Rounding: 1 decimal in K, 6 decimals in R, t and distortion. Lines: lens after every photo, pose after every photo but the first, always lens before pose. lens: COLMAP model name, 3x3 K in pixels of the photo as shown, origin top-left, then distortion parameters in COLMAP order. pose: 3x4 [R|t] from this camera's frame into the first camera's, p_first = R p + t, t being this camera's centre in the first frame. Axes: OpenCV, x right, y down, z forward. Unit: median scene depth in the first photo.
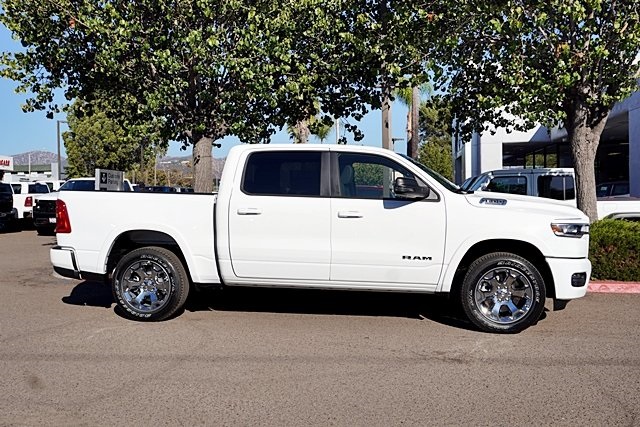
lens RADIAL K [[641.6, 0, 320.0], [0, 641.6, 213.5], [0, 0, 1]] dist [-0.008388, -0.000924]
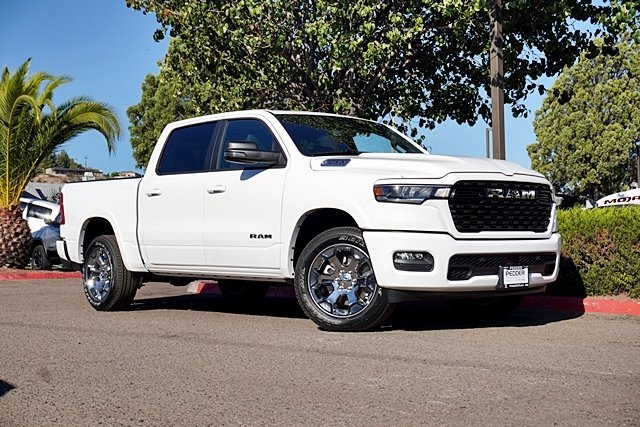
lens RADIAL K [[961.1, 0, 320.0], [0, 961.1, 213.5], [0, 0, 1]] dist [0.027322, 0.059638]
pose [[0.746047, -0.034189, -0.665015, 1.003299], [-0.012650, 0.997773, -0.065489, 0.116842], [0.665773, 0.057270, 0.743953, 0.128375]]
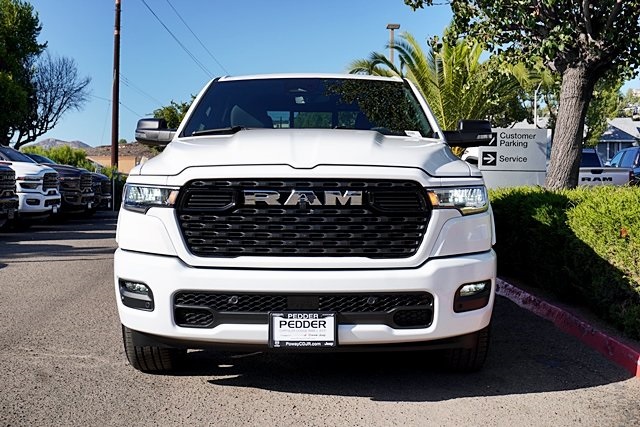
lens RADIAL K [[844.9, 0, 320.0], [0, 844.9, 213.5], [0, 0, 1]] dist [-0.001913, -0.003488]
pose [[0.119165, 0.036183, -0.992215, 1.038632], [-0.044233, 0.998537, 0.031101, 0.012299], [0.991889, 0.040182, 0.120591, 1.024037]]
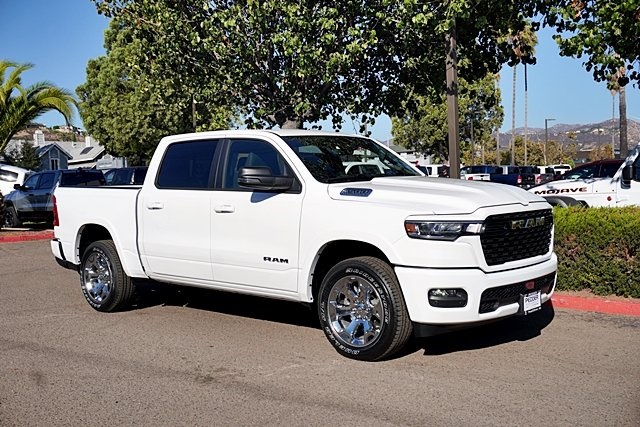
lens RADIAL K [[721.7, 0, 320.0], [0, 721.7, 213.5], [0, 0, 1]] dist [0.012266, -0.006883]
pose [[0.829724, -0.000459, -0.558173, 0.713064], [0.010379, 0.999839, 0.014607, -0.005338], [0.558077, -0.017913, 0.829596, 0.237056]]
